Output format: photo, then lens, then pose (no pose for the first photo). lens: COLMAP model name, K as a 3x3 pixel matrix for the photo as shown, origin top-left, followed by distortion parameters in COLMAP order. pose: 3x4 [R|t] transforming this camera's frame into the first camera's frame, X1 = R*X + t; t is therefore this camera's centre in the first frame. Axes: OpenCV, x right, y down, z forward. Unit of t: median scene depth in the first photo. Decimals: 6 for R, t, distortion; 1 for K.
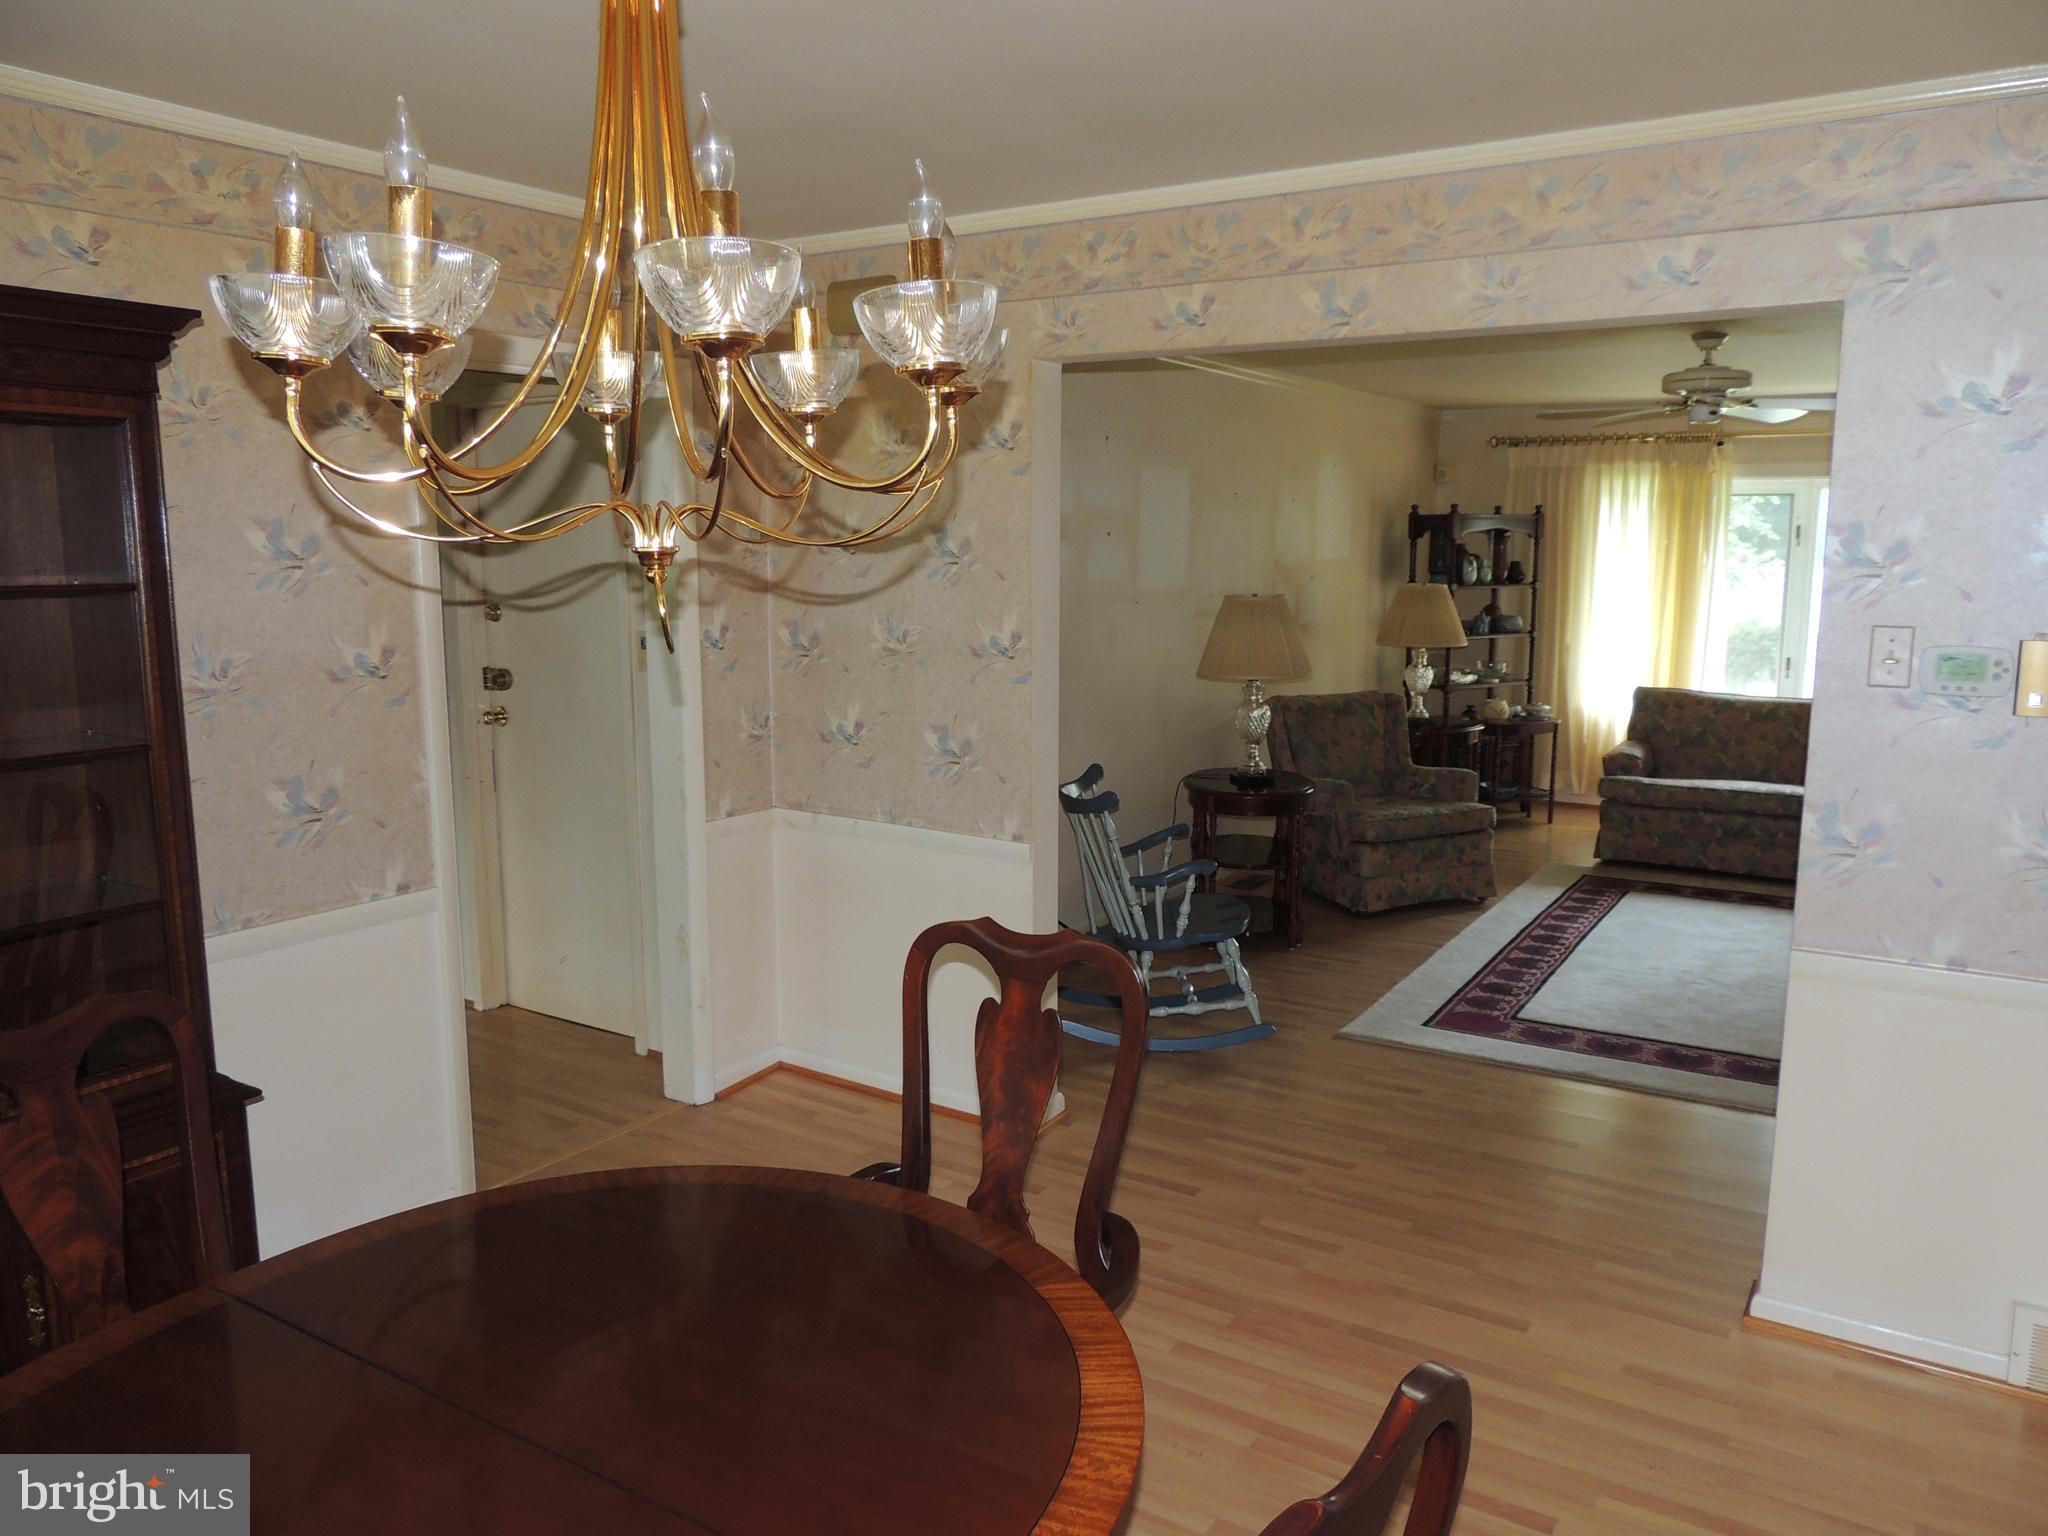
lens RADIAL K [[1477.9, 0, 1024.0], [0, 1477.9, 768.0], [0, 0, 1]] dist [-0.000684, -0.007335]
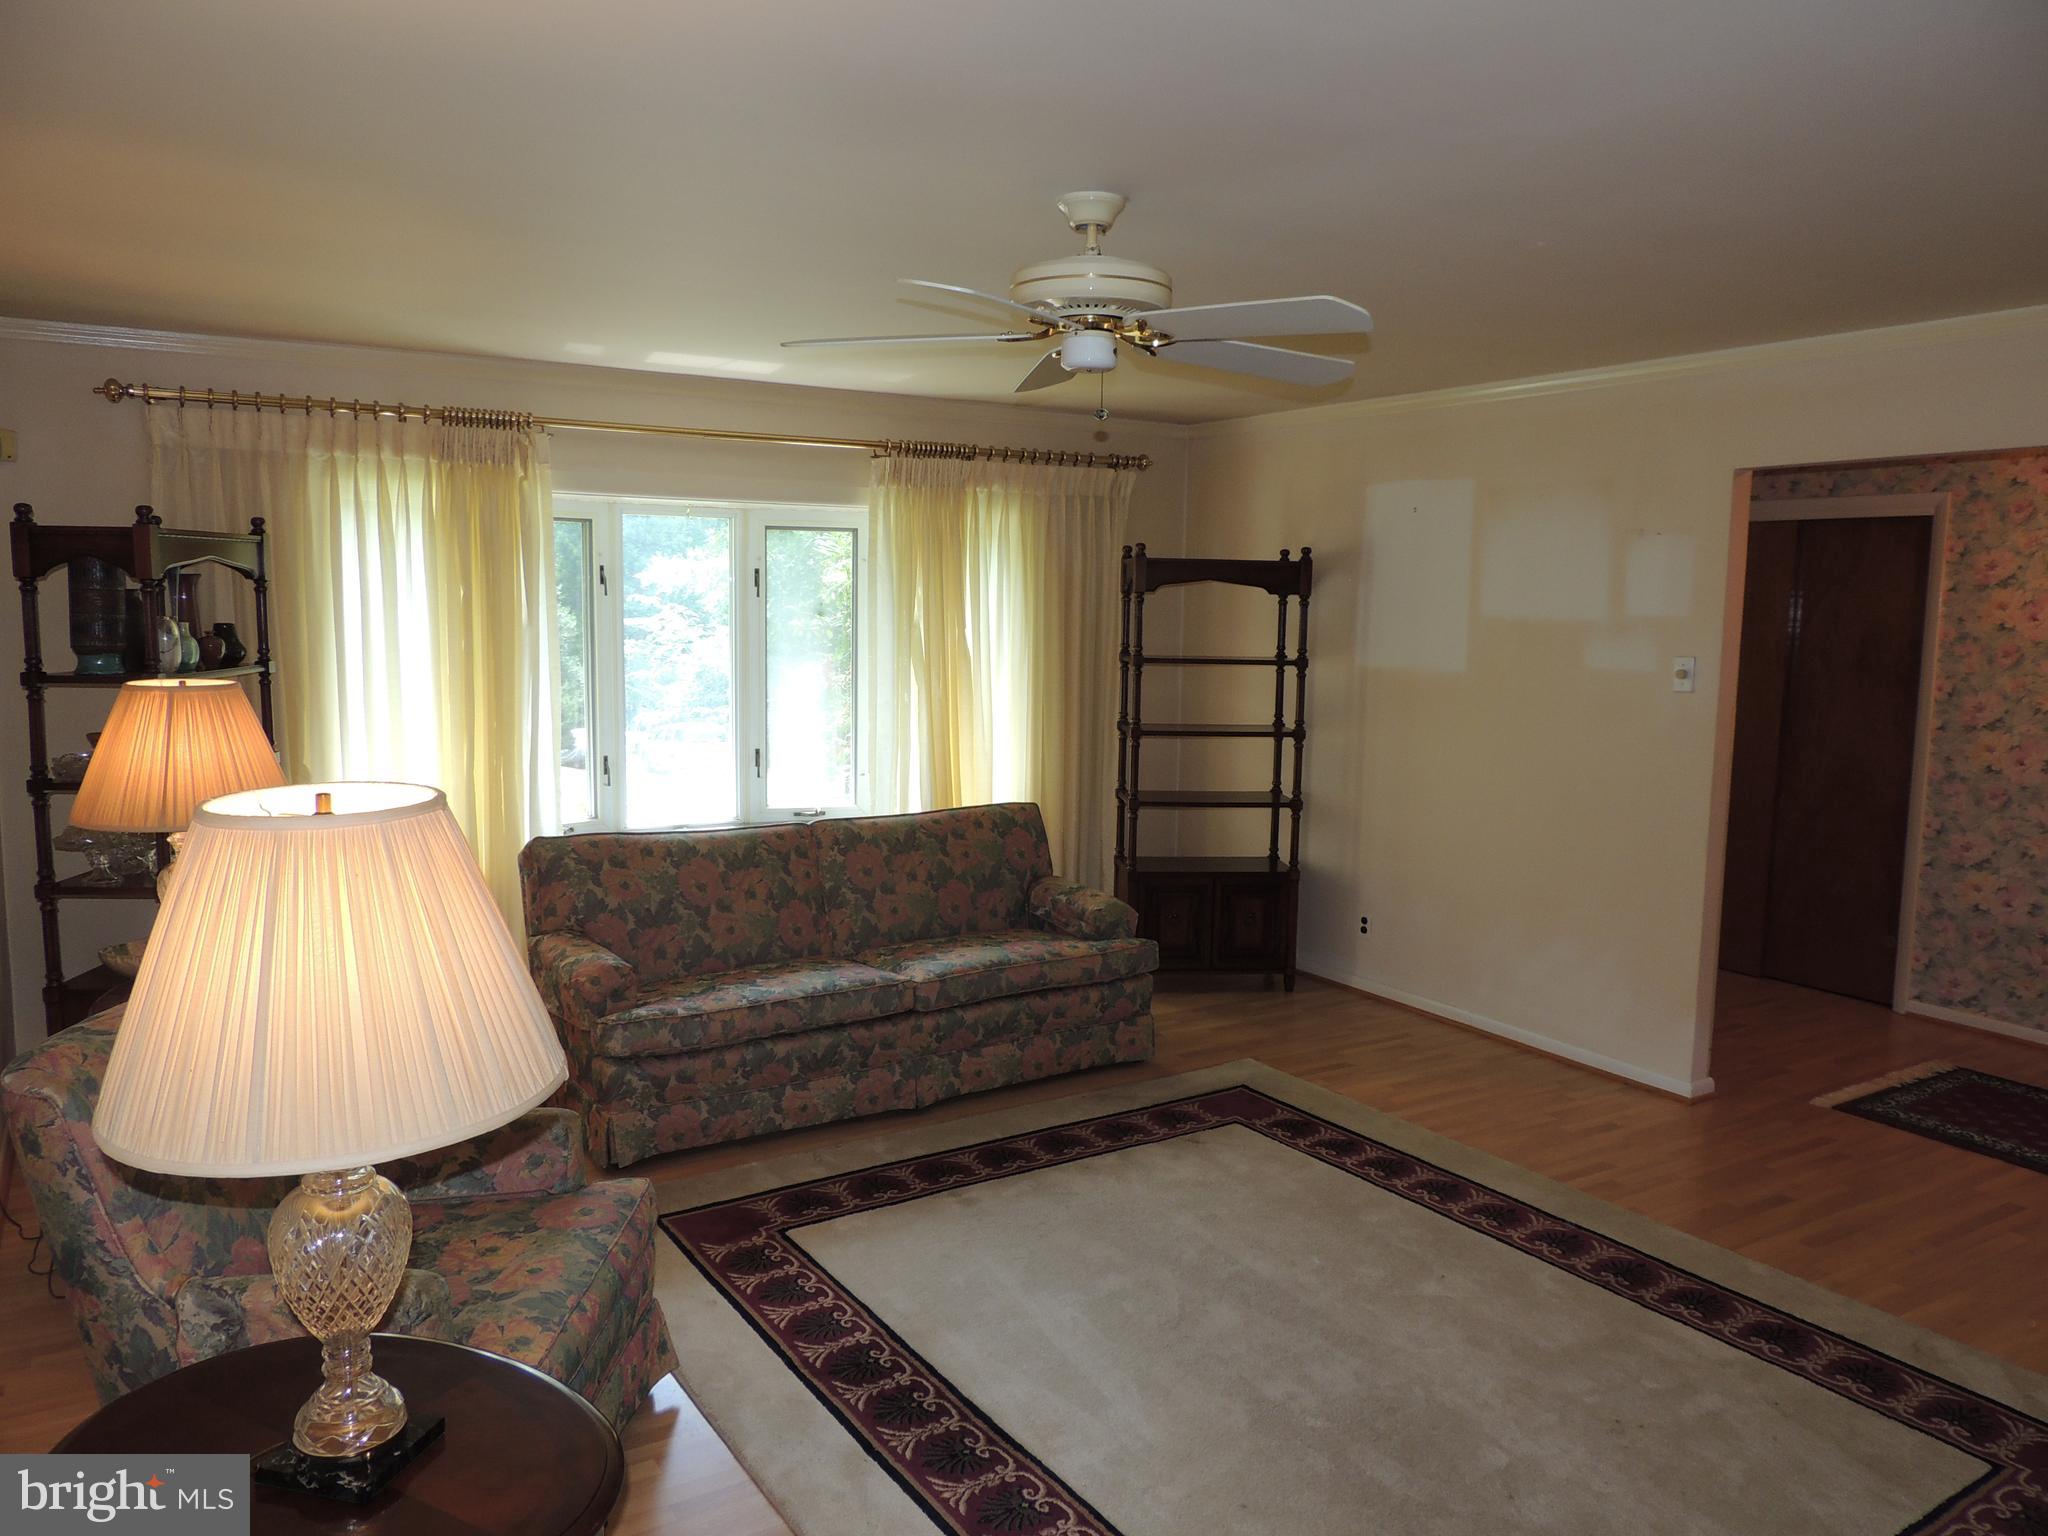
lens RADIAL K [[1477.9, 0, 1024.0], [0, 1477.9, 768.0], [0, 0, 1]] dist [-0.000684, -0.007335]
pose [[0.423121, -0.100126, 0.900524, -0.022106], [0.129582, 0.990346, 0.049227, -0.088294], [-0.896759, 0.095862, 0.432011, 0.590798]]
